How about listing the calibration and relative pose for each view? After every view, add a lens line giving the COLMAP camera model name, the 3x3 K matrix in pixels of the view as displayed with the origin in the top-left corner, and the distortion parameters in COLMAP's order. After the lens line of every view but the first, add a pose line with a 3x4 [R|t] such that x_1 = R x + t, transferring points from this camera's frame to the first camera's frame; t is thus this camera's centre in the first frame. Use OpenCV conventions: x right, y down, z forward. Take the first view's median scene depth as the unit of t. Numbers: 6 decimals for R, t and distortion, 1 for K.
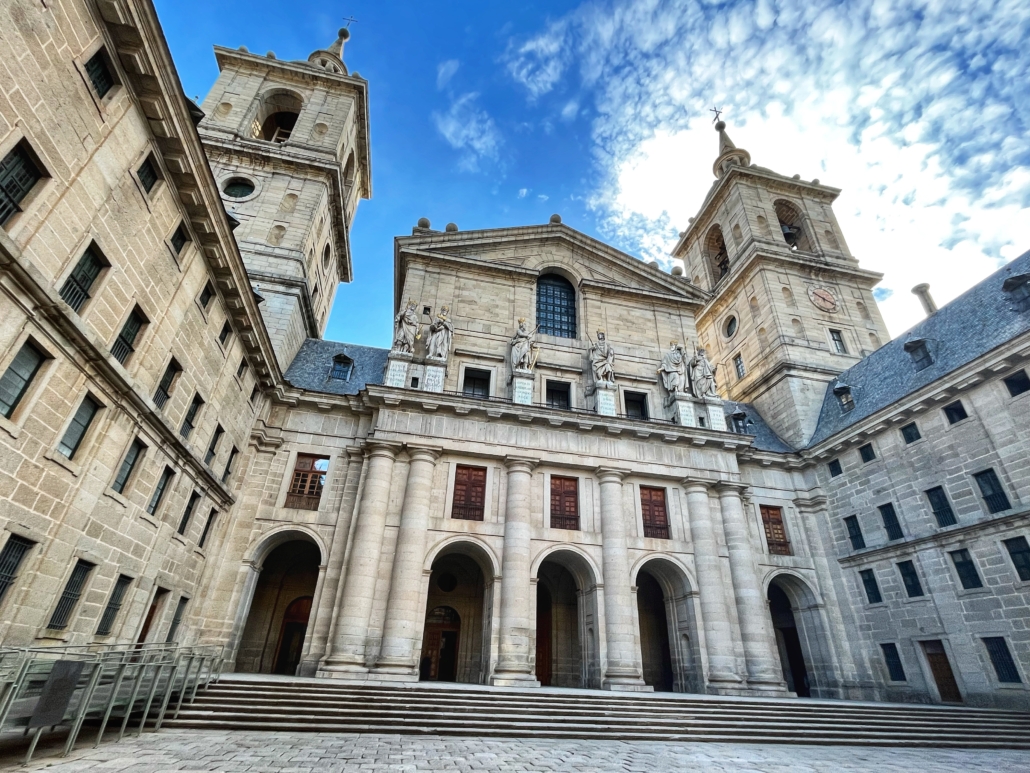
lens RADIAL K [[502.4, 0, 515.0], [0, 502.4, 386.5], [0, 0, 1]] dist [-0.000433, 0.000058]
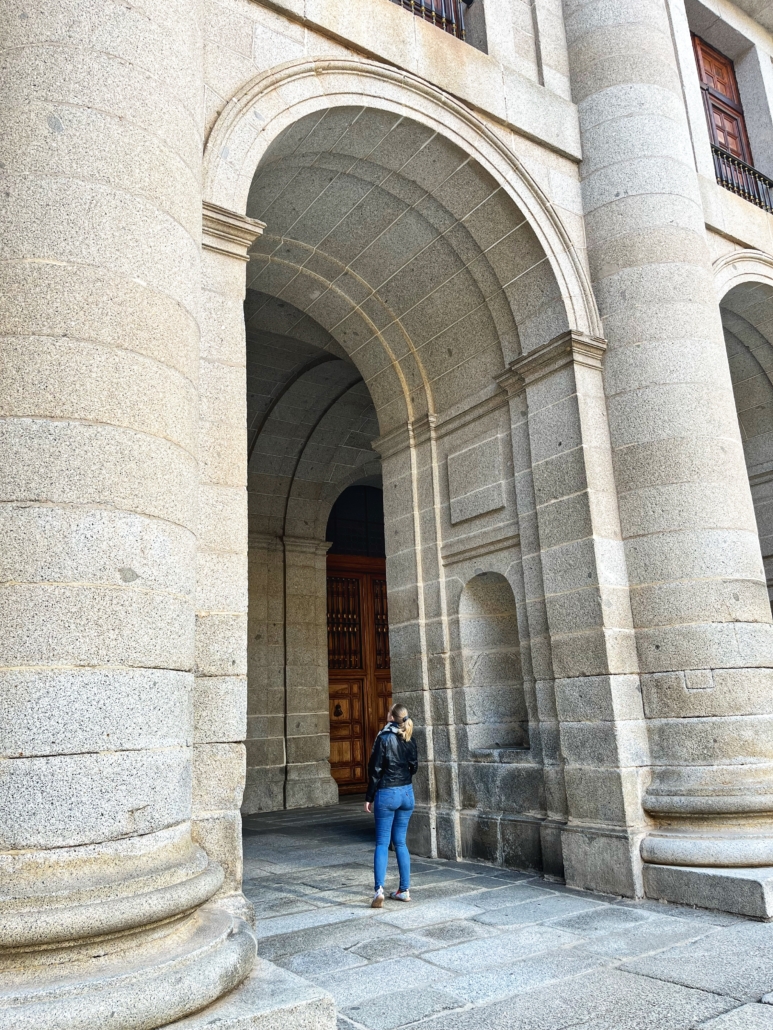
lens RADIAL K [[776.0, 0, 386.5], [0, 776.0, 515.0], [0, 0, 1]] dist [0.000890, 0.000223]
pose [[0.926593, 0.019060, 0.375583, 0.330063], [-0.120804, 0.960870, 0.249271, 0.678484], [-0.356136, -0.276345, 0.892637, 1.281960]]
